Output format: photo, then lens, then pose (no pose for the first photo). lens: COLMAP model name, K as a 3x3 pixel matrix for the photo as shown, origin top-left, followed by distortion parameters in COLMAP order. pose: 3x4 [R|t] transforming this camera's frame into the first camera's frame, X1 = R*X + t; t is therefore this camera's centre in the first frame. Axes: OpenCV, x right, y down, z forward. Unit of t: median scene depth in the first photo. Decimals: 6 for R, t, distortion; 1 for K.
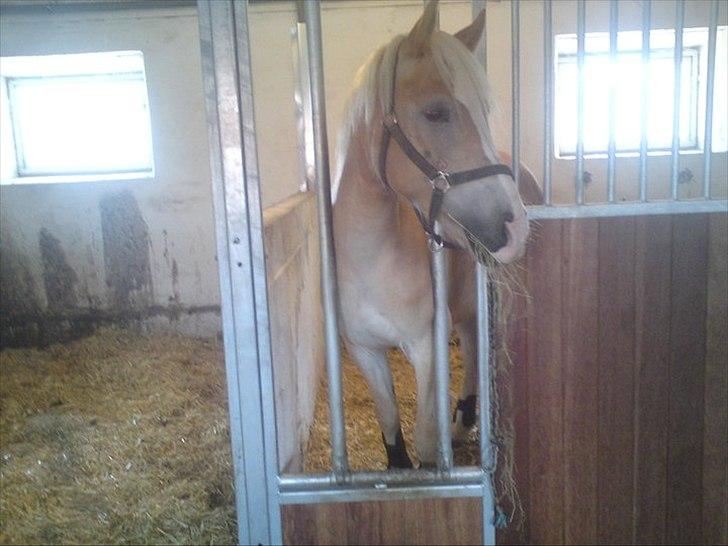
lens RADIAL K [[755.7, 0, 364.0], [0, 755.7, 273.0], [0, 0, 1]] dist [-0.002643, -0.007506]
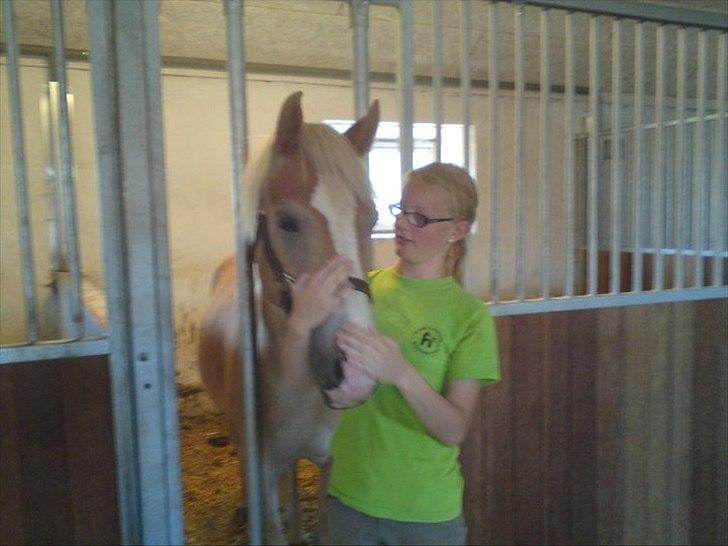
lens RADIAL K [[755.7, 0, 364.0], [0, 755.7, 273.0], [0, 0, 1]] dist [-0.002643, -0.007506]
pose [[0.899158, -0.006053, 0.437583, -0.309120], [0.042728, 0.996341, -0.074017, -0.062054], [-0.435534, 0.085249, 0.896127, 0.164237]]
